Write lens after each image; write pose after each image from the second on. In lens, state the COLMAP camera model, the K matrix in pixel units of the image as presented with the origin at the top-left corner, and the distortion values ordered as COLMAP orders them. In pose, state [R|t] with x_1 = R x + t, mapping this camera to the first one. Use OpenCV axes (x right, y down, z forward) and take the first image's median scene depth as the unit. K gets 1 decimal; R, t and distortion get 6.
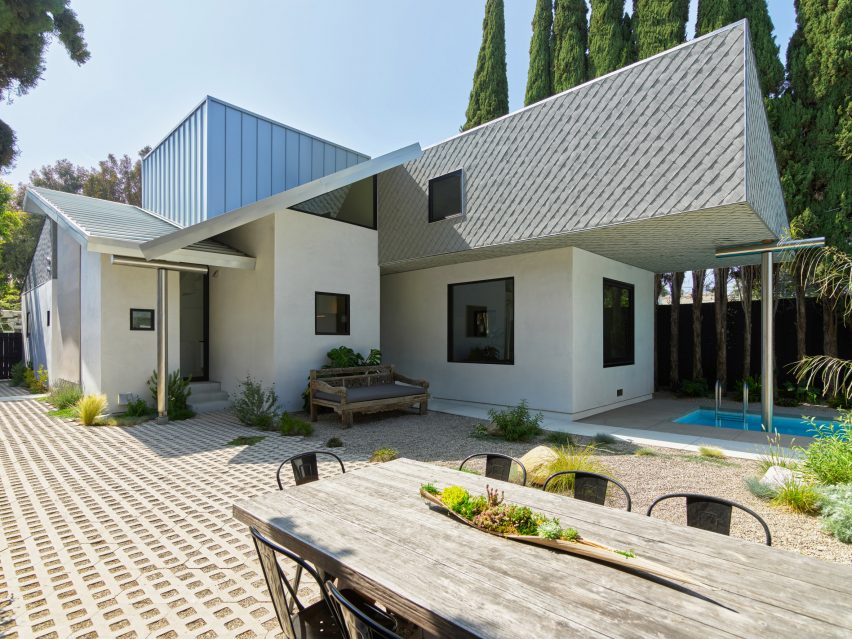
lens RADIAL K [[454.9, 0, 427.6], [0, 454.9, 342.9], [0, 0, 1]] dist [-0.003400, -0.003969]
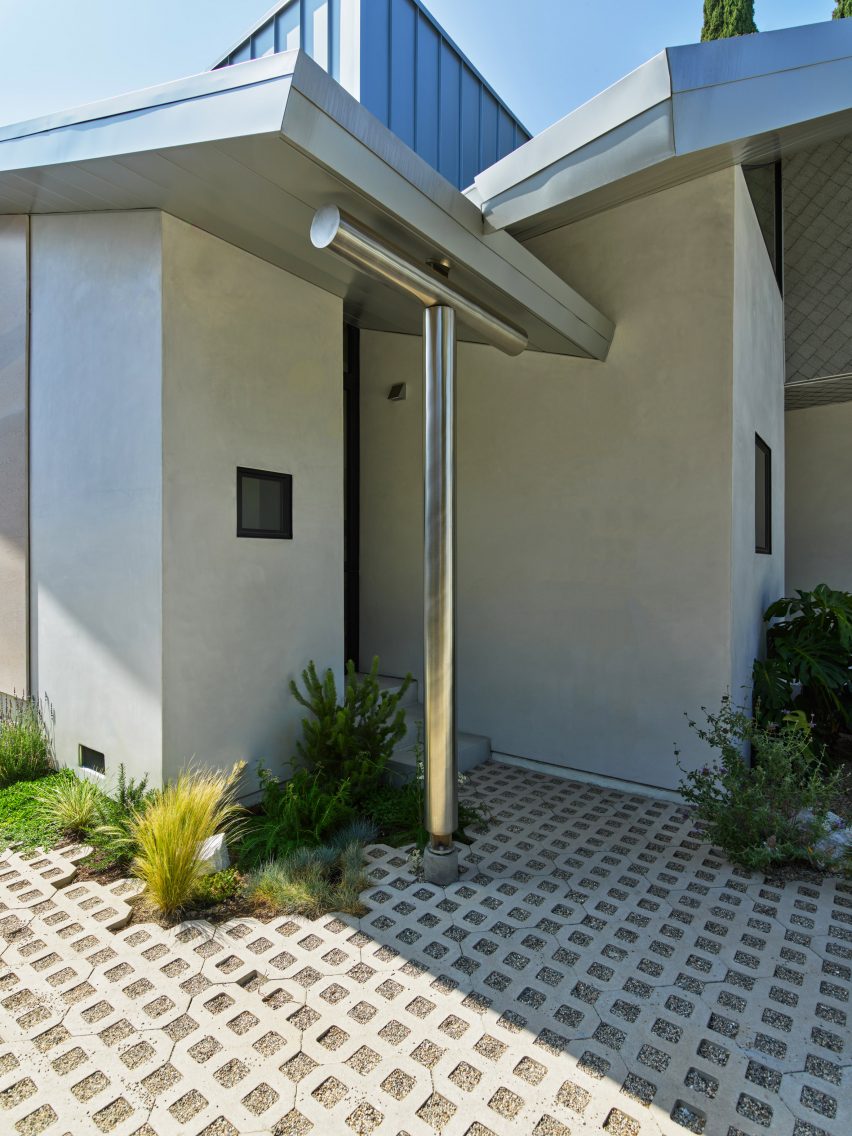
lens RADIAL K [[600.0, 0, 436.0], [0, 600.0, 567.3], [0, 0, 1]] dist [-0.001831, -0.002128]
pose [[0.994459, -0.001743, 0.105112, -0.629454], [0.001549, 0.999997, 0.001927, -0.009074], [-0.105115, -0.001753, 0.994458, 0.645432]]
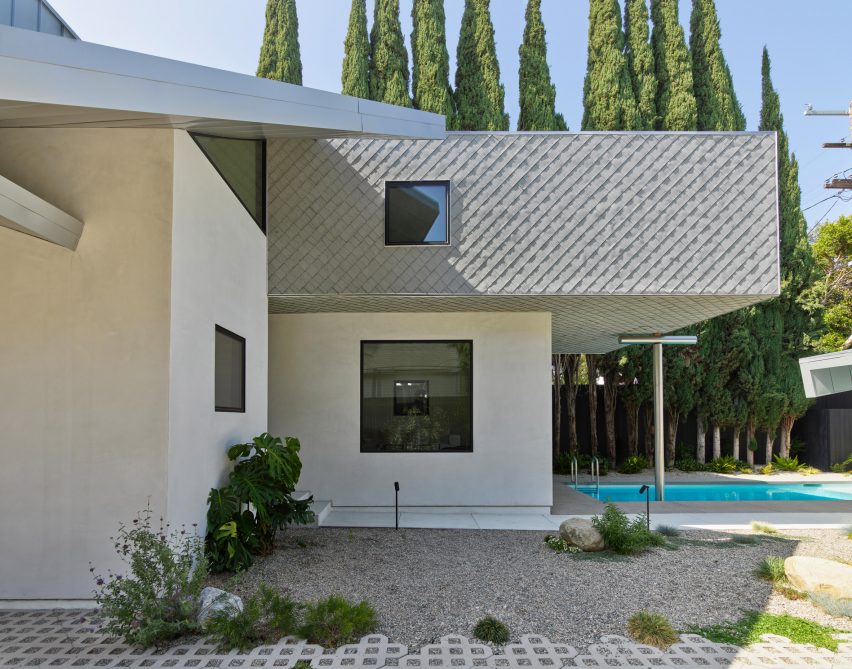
lens RADIAL K [[470.1, 0, 413.9], [0, 470.1, 409.3], [0, 0, 1]] dist [-0.000723, -0.001277]
pose [[0.722989, 0.011495, 0.690764, -0.509387], [0.005323, 0.999739, -0.022208, -0.008766], [-0.690839, 0.019733, 0.722739, 0.553794]]
